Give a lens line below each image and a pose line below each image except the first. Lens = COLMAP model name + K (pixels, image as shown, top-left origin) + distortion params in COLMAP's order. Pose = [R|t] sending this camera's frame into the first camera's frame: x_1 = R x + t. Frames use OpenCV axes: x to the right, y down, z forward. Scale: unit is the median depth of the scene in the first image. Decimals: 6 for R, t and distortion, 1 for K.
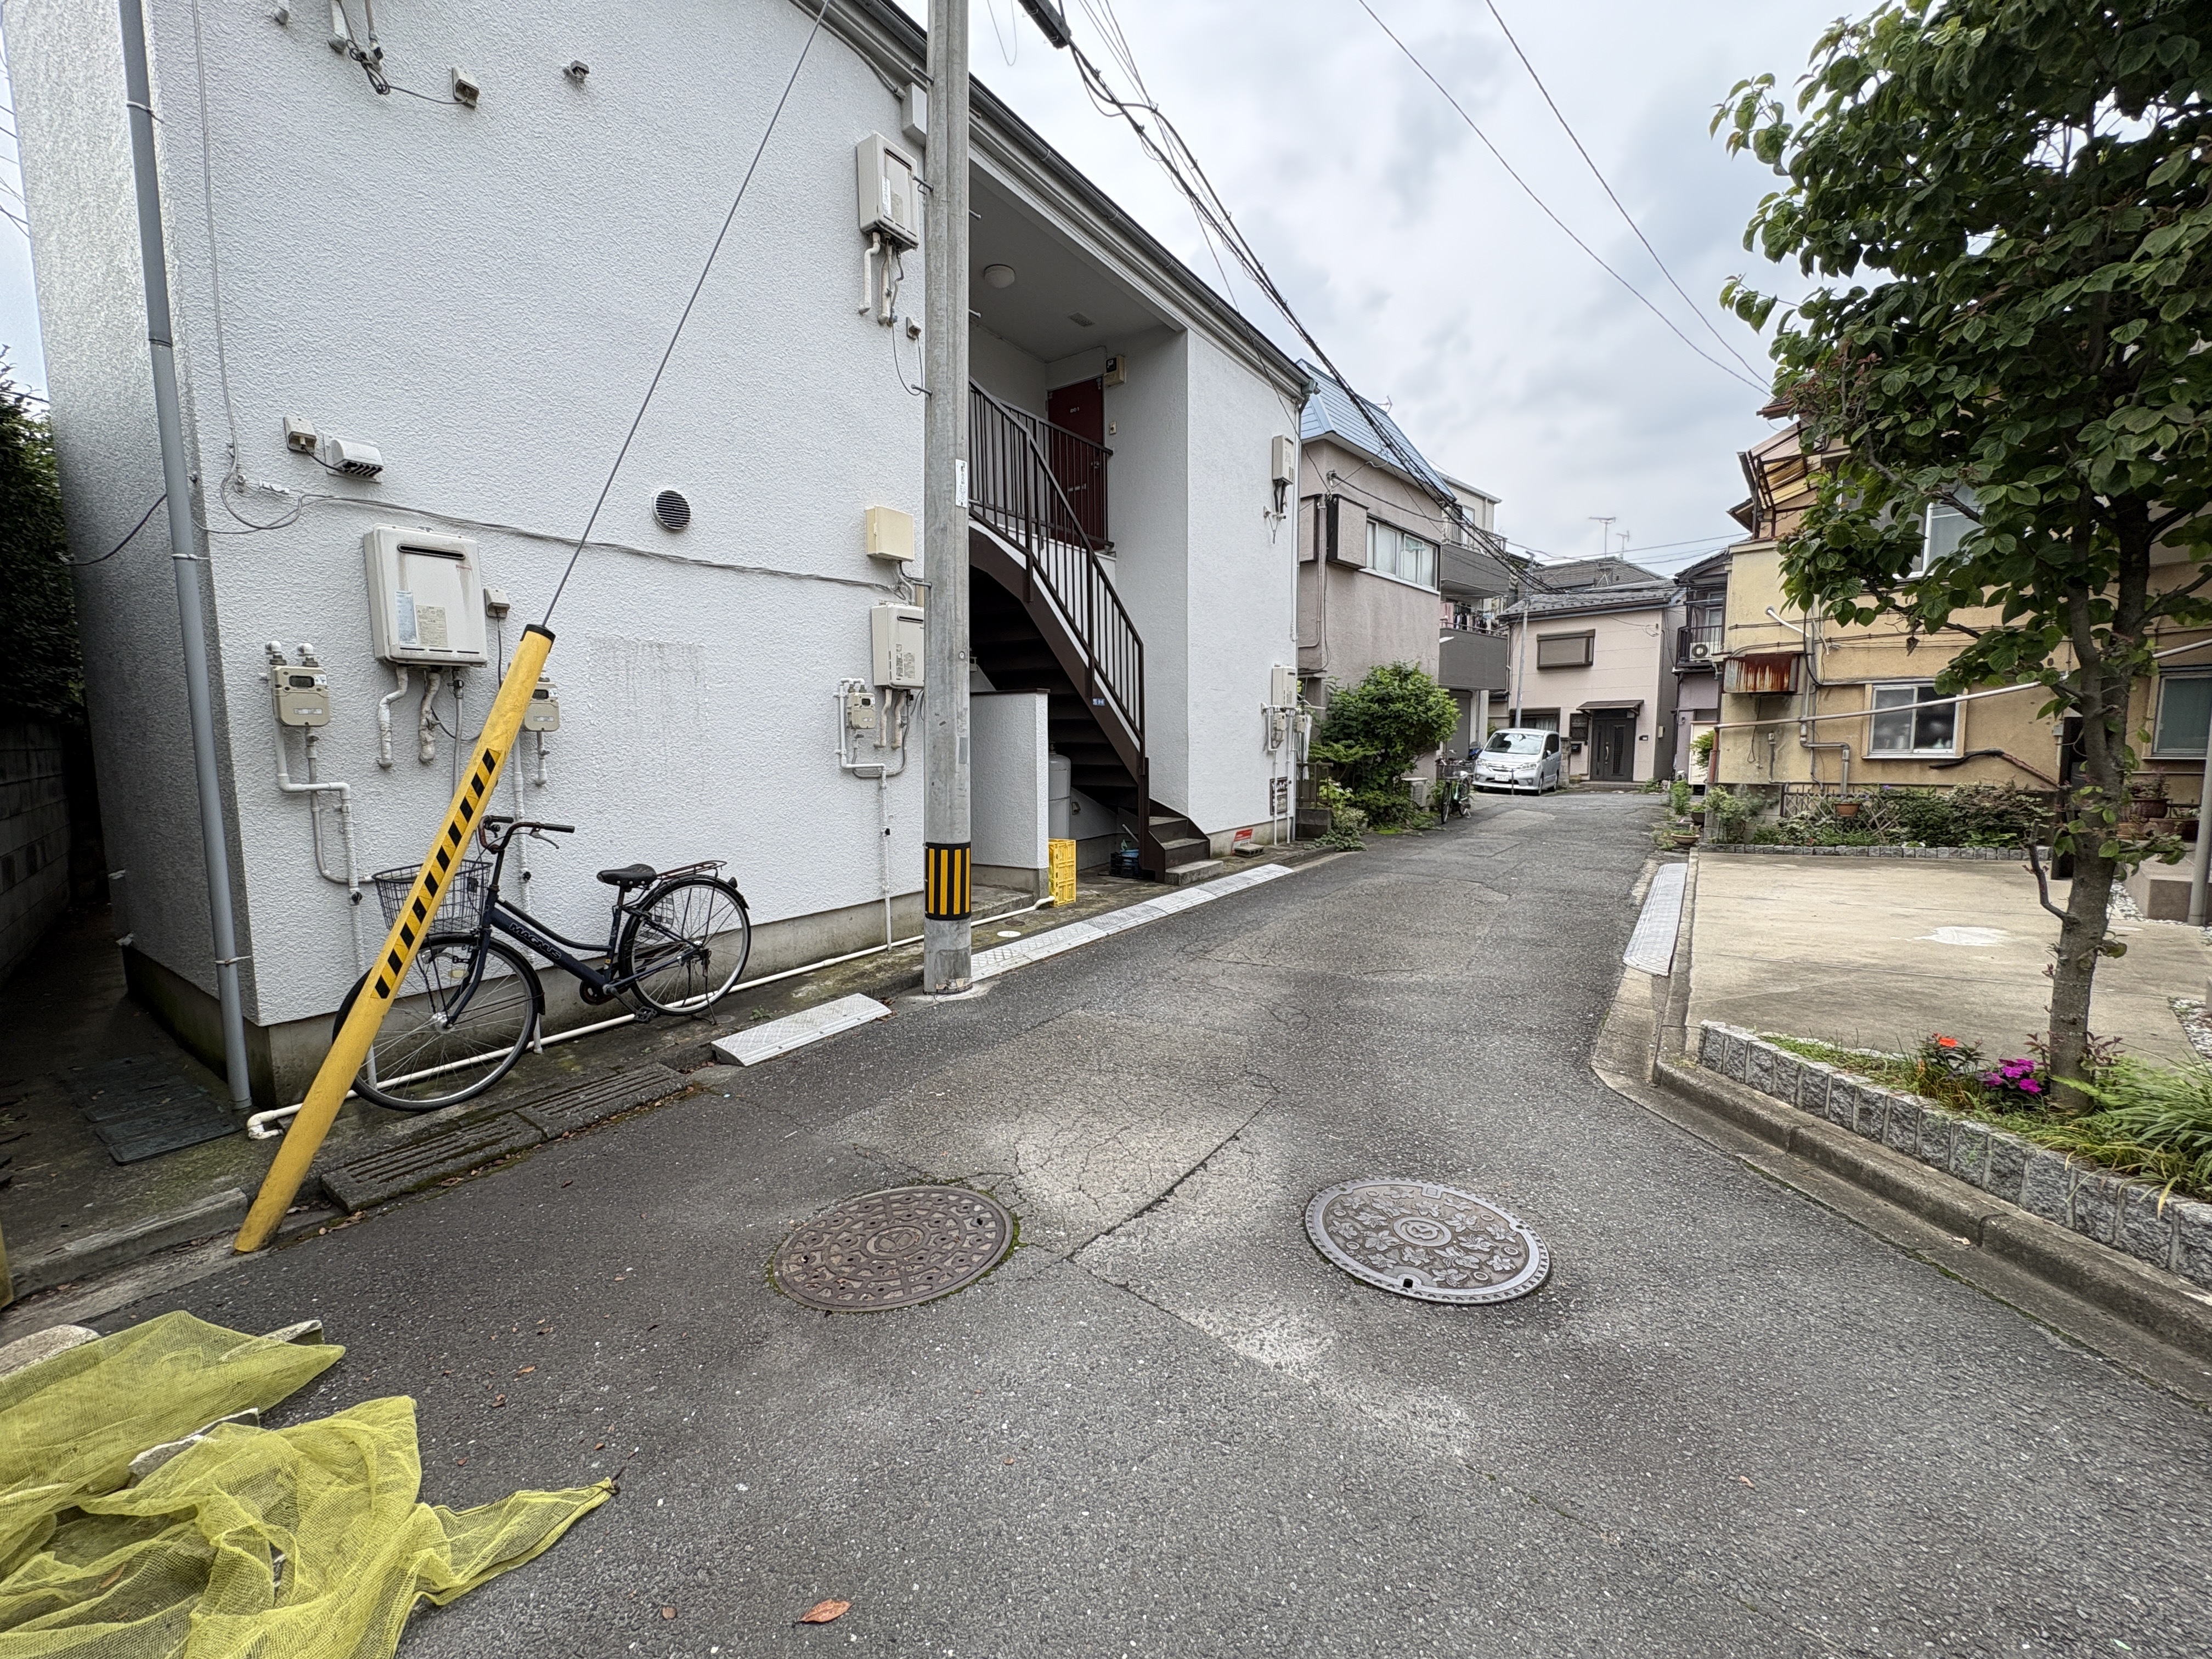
lens RADIAL K [[883.3, 0, 1106.1], [0, 883.3, 827.3], [0, 0, 1]] dist [-0.000118, 0.000260]
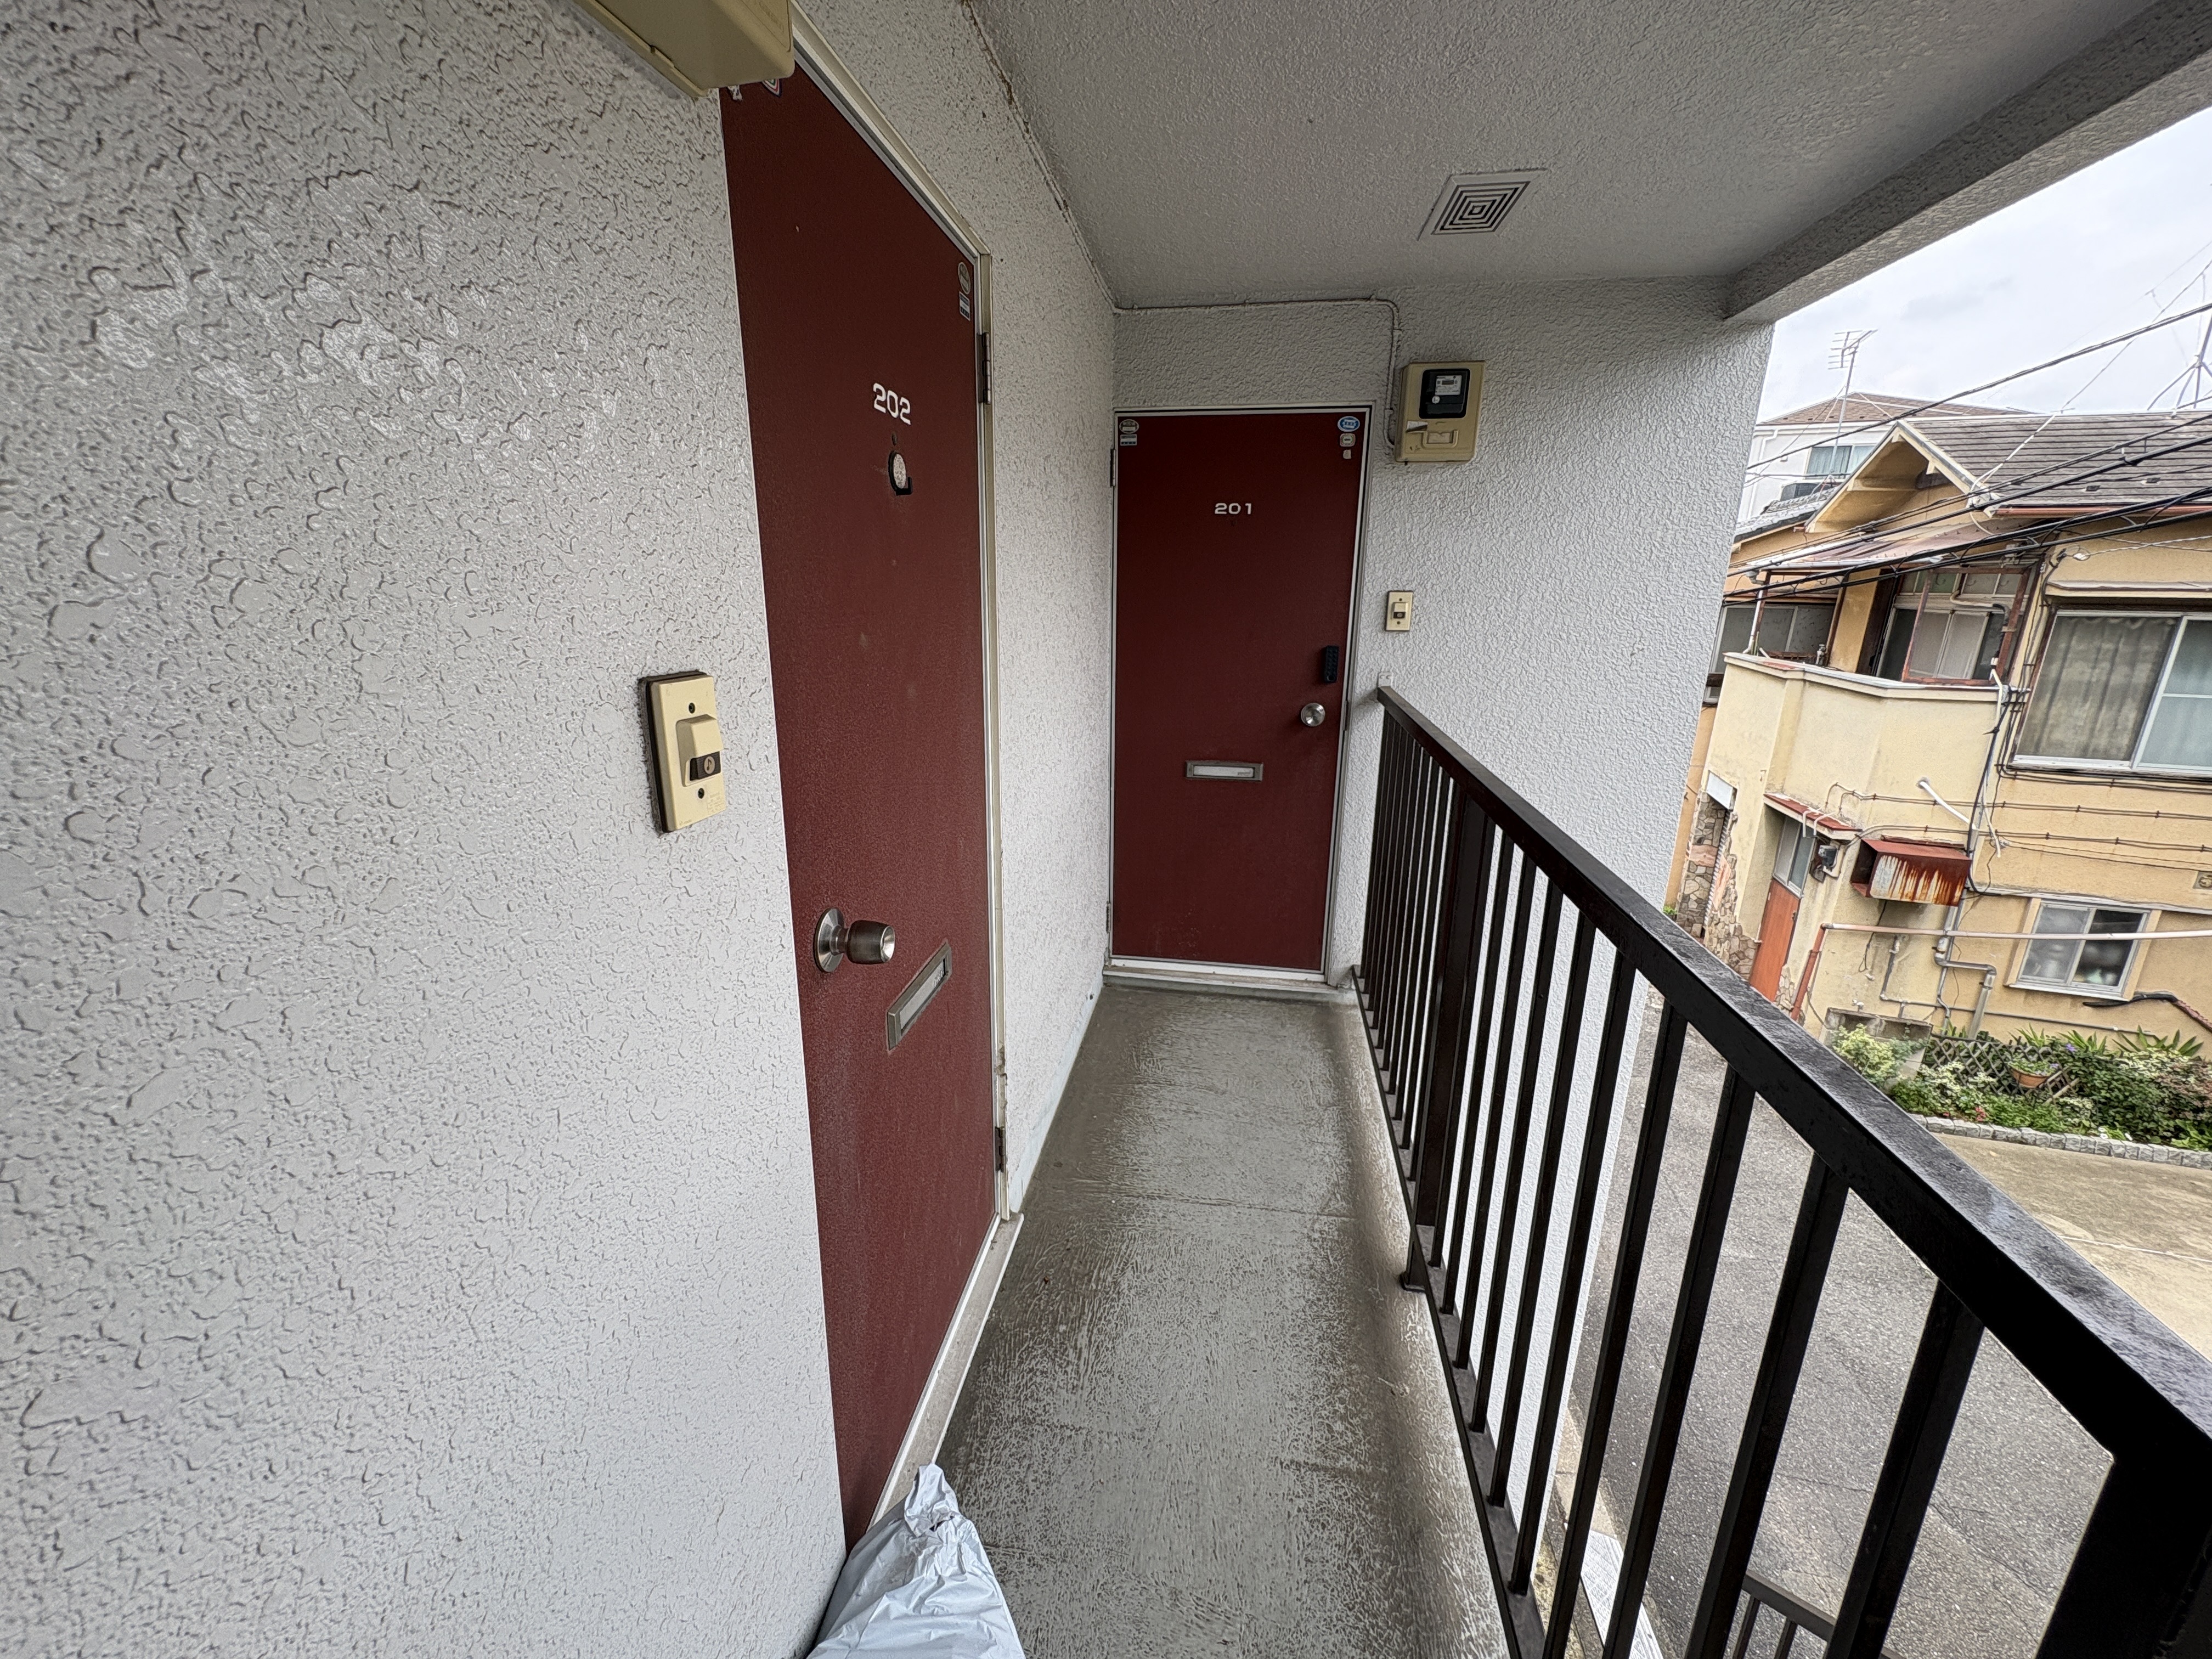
lens RADIAL K [[883.3, 0, 1106.1], [0, 883.3, 827.3], [0, 0, 1]] dist [-0.000118, 0.000260]
pose [[0.906246, -0.095162, 0.411900, -0.356218], [0.024092, 0.984378, 0.174415, -0.765357], [-0.422063, -0.148139, 0.894381, 1.360233]]
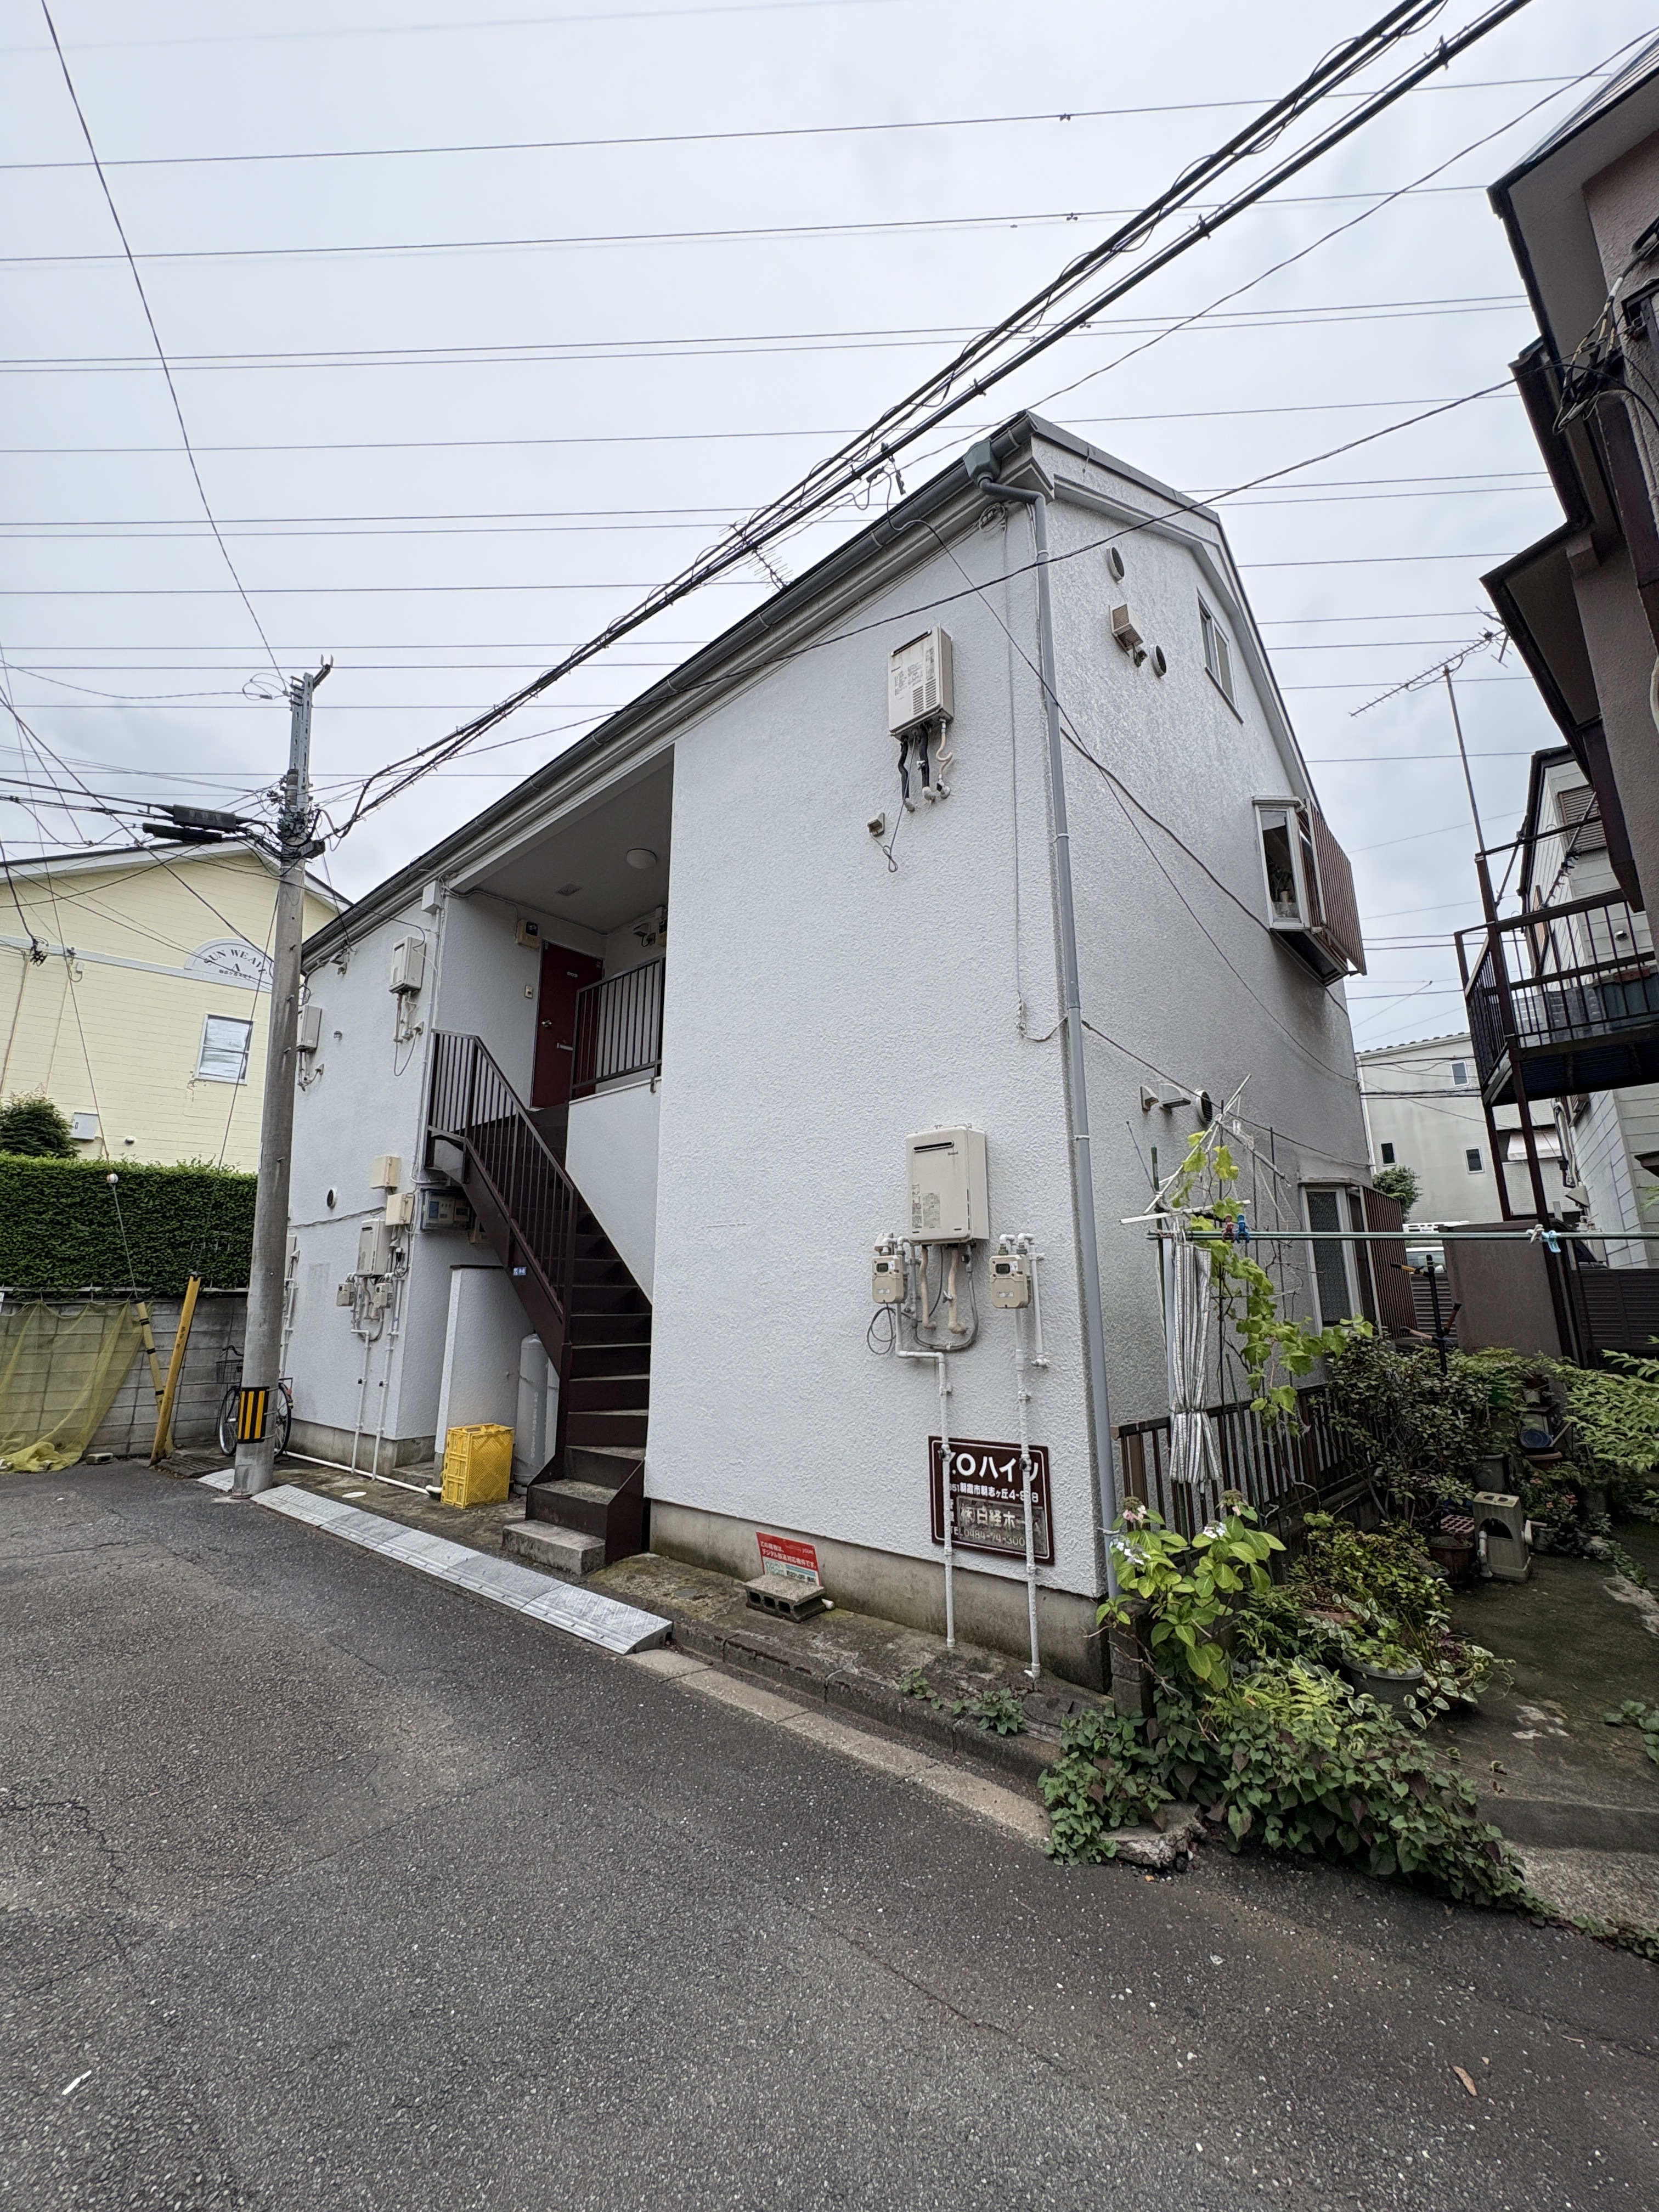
lens RADIAL K [[881.4, 0, 832.4], [0, 881.4, 1102.9], [0, 0, 1]] dist [0.000849, -0.000885]
pose [[-0.128014, -0.209493, -0.969394, 1.188212], [-0.092279, 0.975712, -0.198673, -0.234138], [0.987470, 0.064022, -0.144237, 2.074701]]
